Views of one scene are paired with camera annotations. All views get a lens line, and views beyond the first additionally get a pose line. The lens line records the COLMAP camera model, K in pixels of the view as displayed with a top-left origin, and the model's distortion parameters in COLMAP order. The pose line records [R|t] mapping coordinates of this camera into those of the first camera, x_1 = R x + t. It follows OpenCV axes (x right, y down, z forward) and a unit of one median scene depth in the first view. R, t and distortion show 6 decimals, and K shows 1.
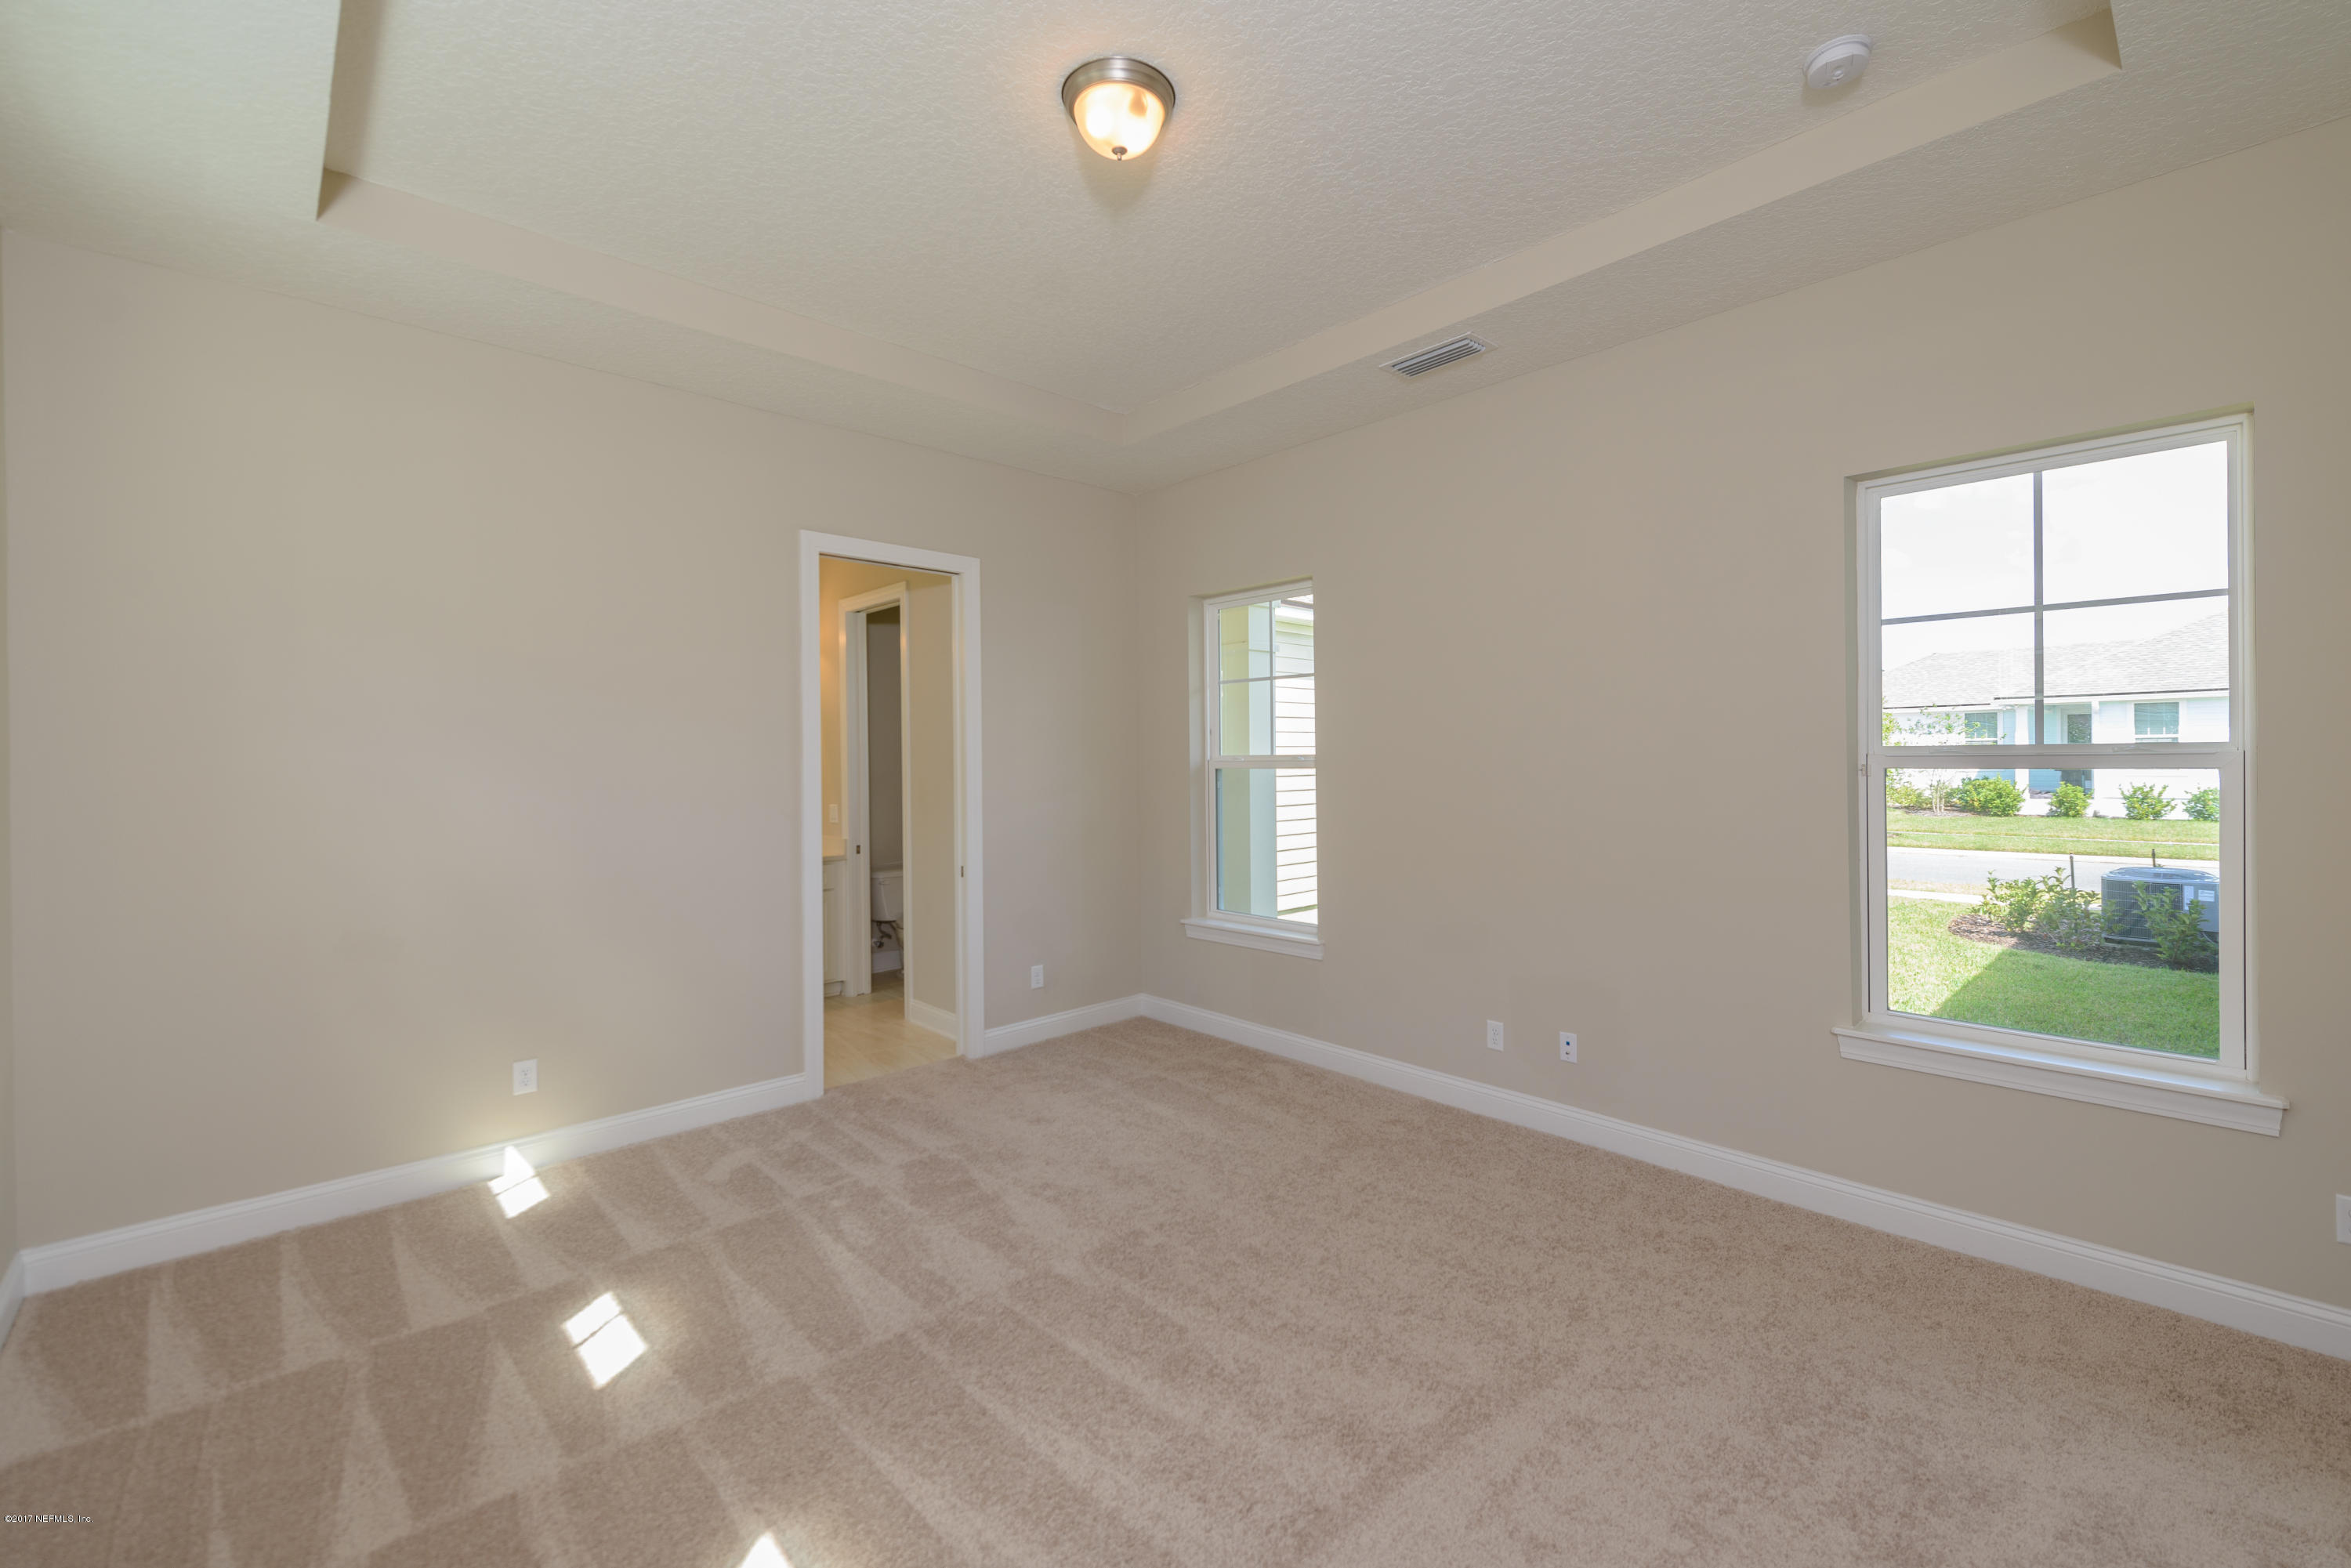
lens RADIAL K [[943.0, 0, 1186.6], [0, 943.0, 763.7], [0, 0, 1]] dist [0.010309, -0.004669]
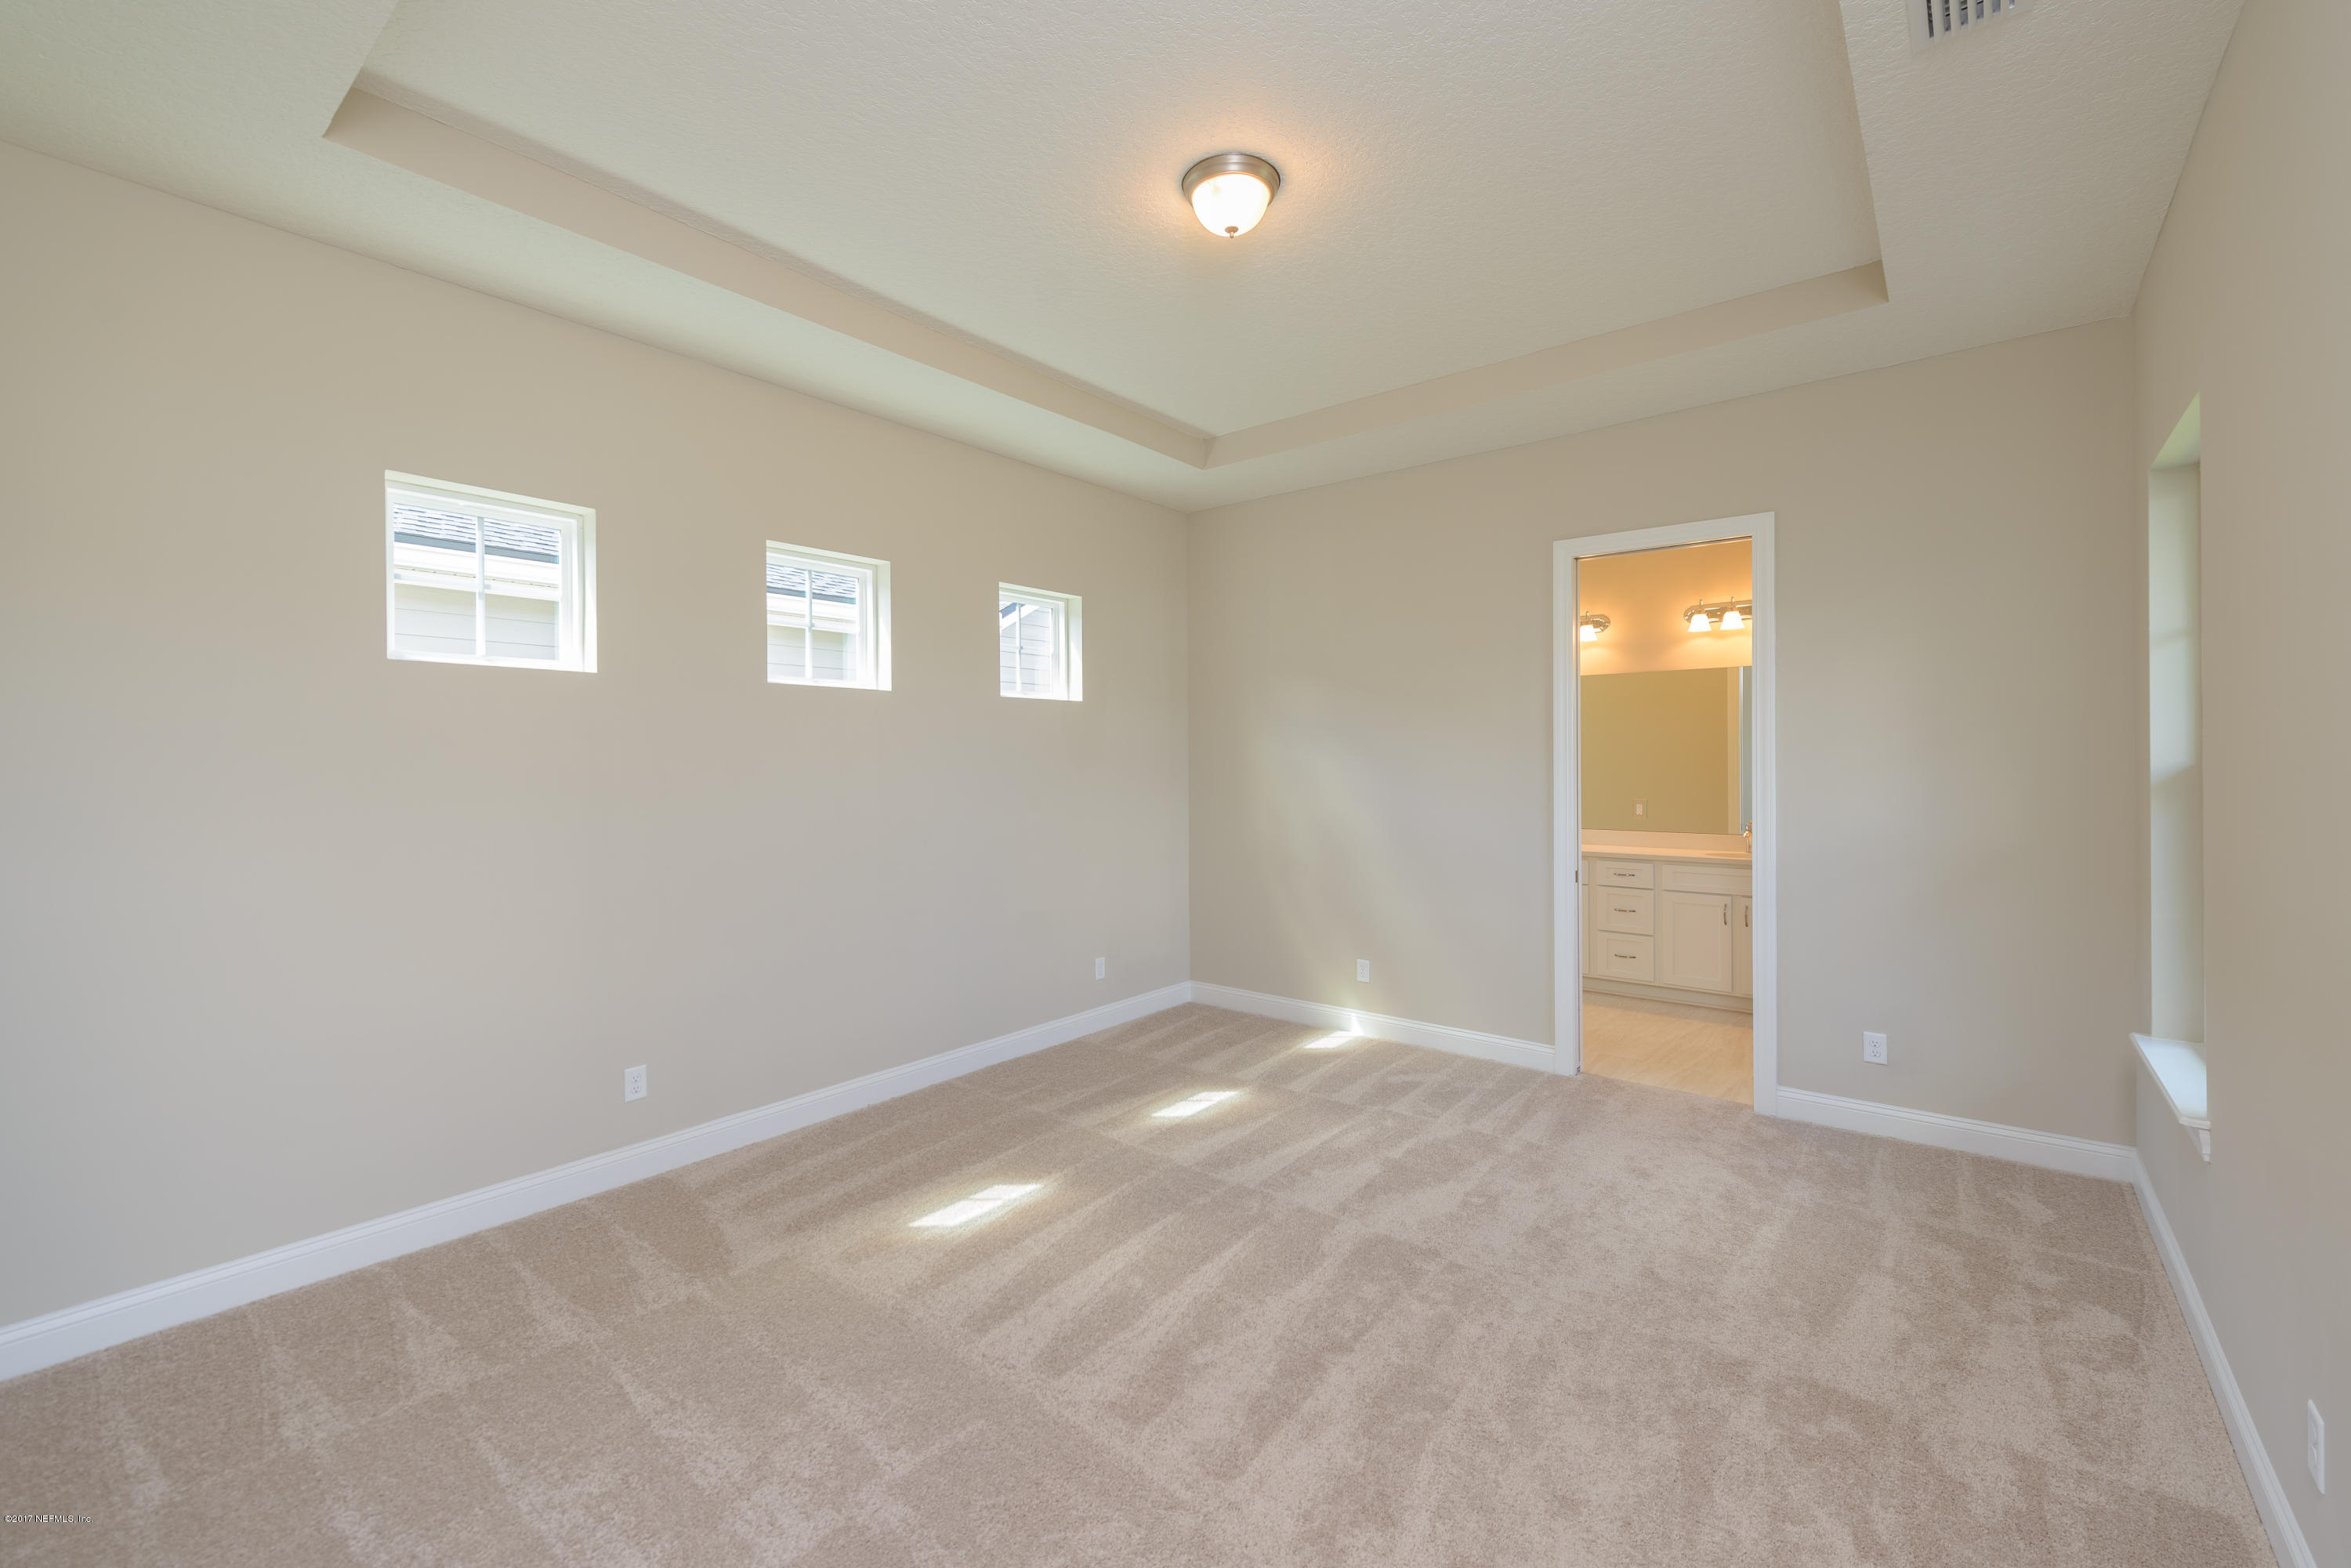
lens RADIAL K [[943.0, 0, 1186.6], [0, 943.0, 763.7], [0, 0, 1]] dist [0.010309, -0.004669]
pose [[0.156589, 0.013251, -0.987575, 0.702148], [0.002802, 0.999900, 0.013860, -0.014765], [0.987660, -0.004938, 0.156536, 0.494500]]
